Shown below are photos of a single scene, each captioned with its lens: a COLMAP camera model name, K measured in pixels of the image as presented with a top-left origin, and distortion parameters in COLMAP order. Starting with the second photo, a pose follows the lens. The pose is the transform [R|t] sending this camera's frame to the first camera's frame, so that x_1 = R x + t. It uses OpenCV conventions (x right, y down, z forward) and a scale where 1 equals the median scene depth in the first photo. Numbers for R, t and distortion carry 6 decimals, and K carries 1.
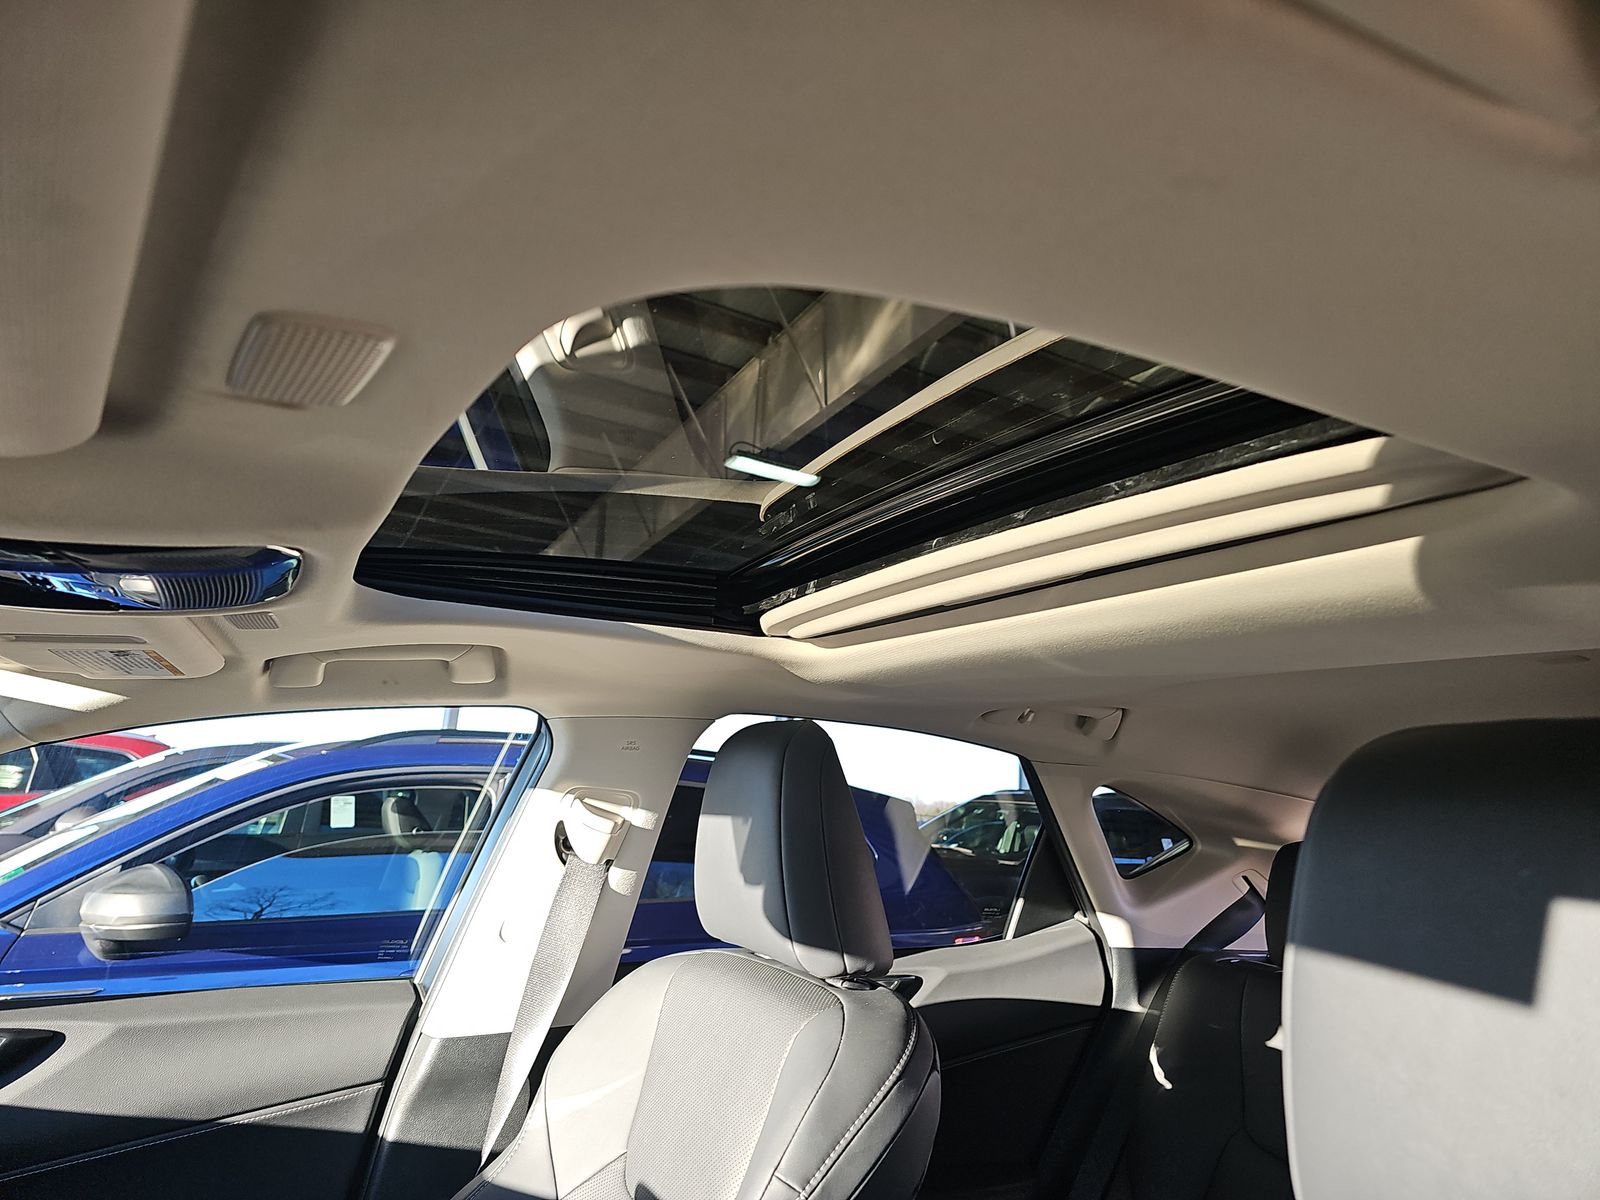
lens RADIAL K [[1070.4, 0, 806.3], [0, 1070.4, 605.6], [0, 0, 1]] dist [0.061627, -0.062713]
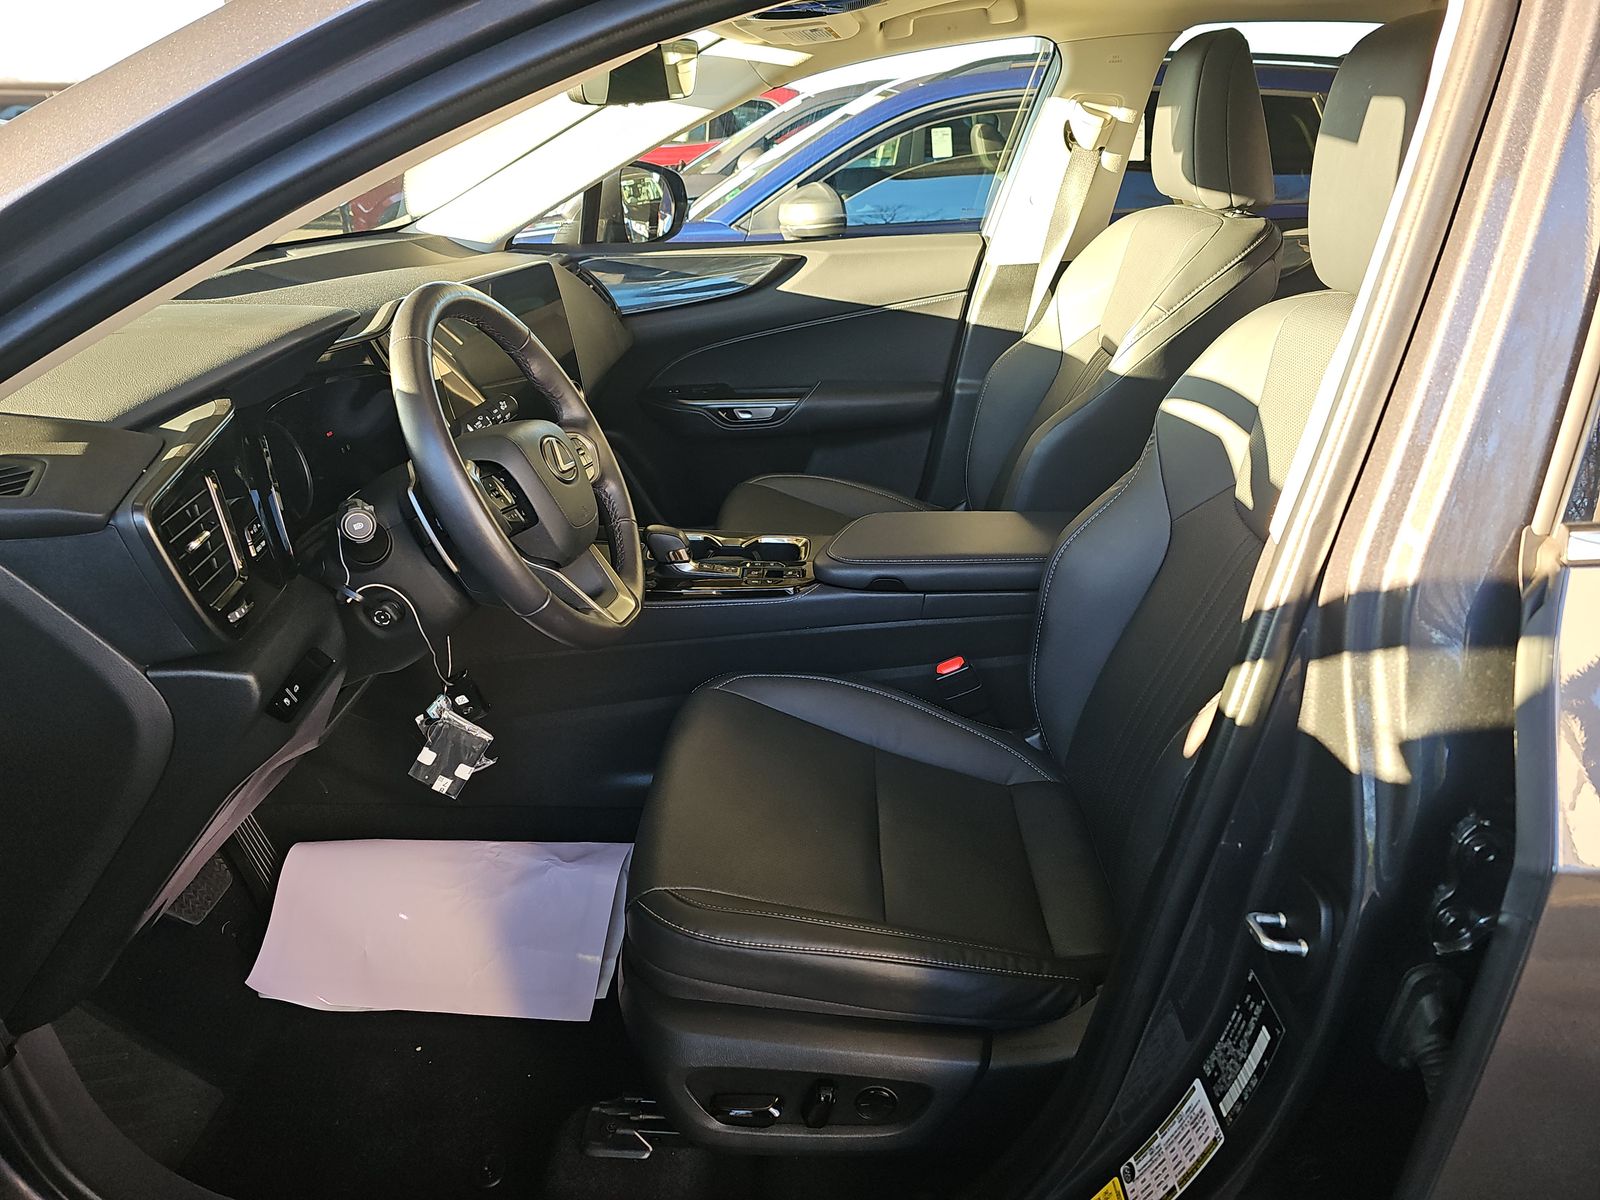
lens RADIAL K [[1070.4, 0, 806.3], [0, 1070.4, 605.6], [0, 0, 1]] dist [0.061627, -0.062713]
pose [[0.867962, 0.146779, -0.474445, 0.259894], [0.143747, 0.840185, 0.522902, -0.068029], [0.475373, -0.522059, 0.708149, -0.563880]]
